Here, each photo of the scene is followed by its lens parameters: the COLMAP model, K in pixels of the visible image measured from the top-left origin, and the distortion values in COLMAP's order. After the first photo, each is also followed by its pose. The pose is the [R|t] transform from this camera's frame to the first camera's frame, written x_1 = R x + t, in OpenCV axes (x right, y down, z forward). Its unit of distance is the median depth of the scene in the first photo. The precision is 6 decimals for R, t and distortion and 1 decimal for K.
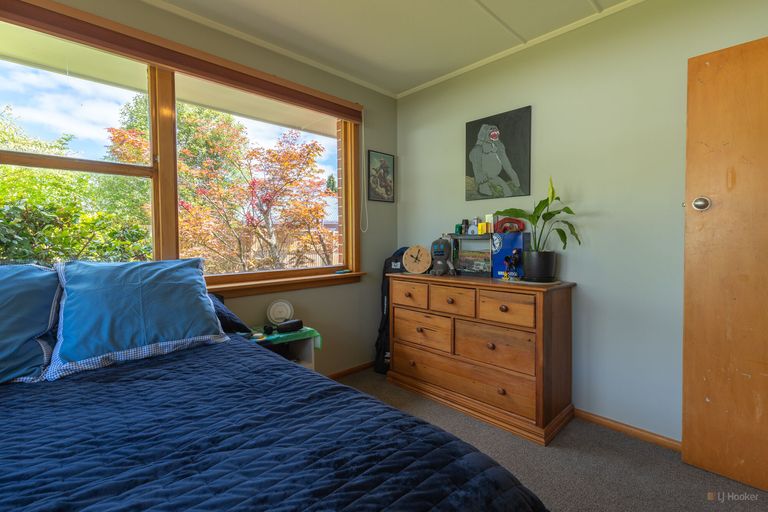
lens RADIAL K [[355.4, 0, 385.5], [0, 355.4, 248.4], [0, 0, 1]] dist [0.000852, 0.000288]
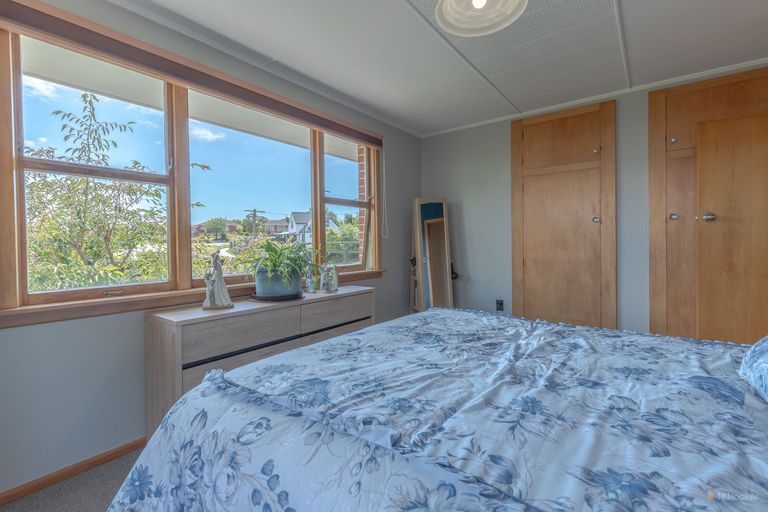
lens RADIAL K [[355.4, 0, 385.5], [0, 355.4, 248.4], [0, 0, 1]] dist [0.000852, 0.000288]
pose [[0.986531, -0.003707, 0.163534, -0.239214], [0.005221, 0.999947, -0.008828, 0.005052], [-0.163493, 0.009563, 0.986498, -0.220234]]
